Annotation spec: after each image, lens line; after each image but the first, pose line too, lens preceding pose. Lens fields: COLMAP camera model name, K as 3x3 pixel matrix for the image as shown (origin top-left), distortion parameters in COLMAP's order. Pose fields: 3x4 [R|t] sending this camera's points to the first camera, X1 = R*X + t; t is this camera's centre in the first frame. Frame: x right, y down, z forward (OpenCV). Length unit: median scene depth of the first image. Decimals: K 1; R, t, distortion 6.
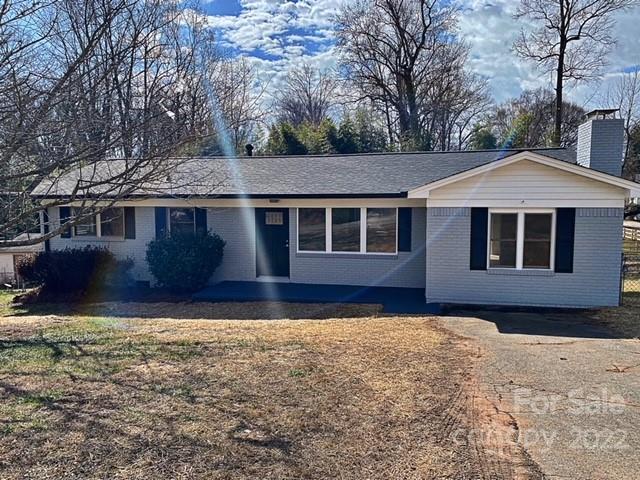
lens RADIAL K [[484.1, 0, 304.9], [0, 484.1, 246.2], [0, 0, 1]] dist [0.055281, -0.053482]
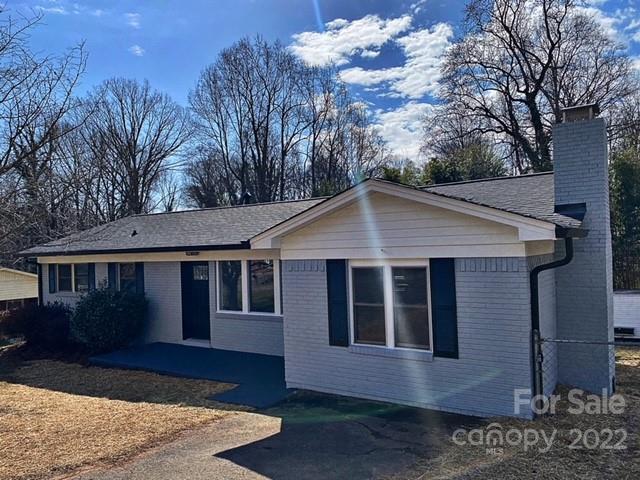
lens RADIAL K [[484.1, 0, 325.8], [0, 484.1, 251.5], [0, 0, 1]] dist [0.055281, -0.053482]
pose [[0.934780, -0.023610, -0.354443, 0.480131], [-0.006580, 0.996467, -0.083731, -0.024526], [0.355167, 0.080603, 0.931321, 0.258964]]
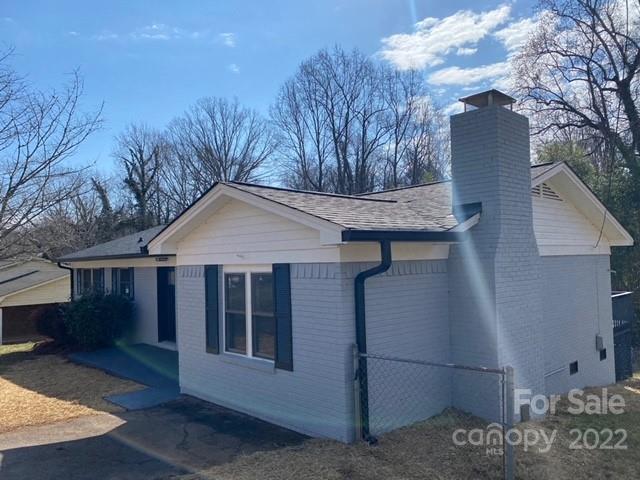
lens RADIAL K [[484.1, 0, 327.3], [0, 484.1, 271.7], [0, 0, 1]] dist [0.055281, -0.053482]
pose [[0.835281, -0.005880, -0.549792, 0.709495], [-0.030380, 0.997922, -0.056829, -0.027784], [0.548984, 0.064171, 0.833366, 0.405583]]
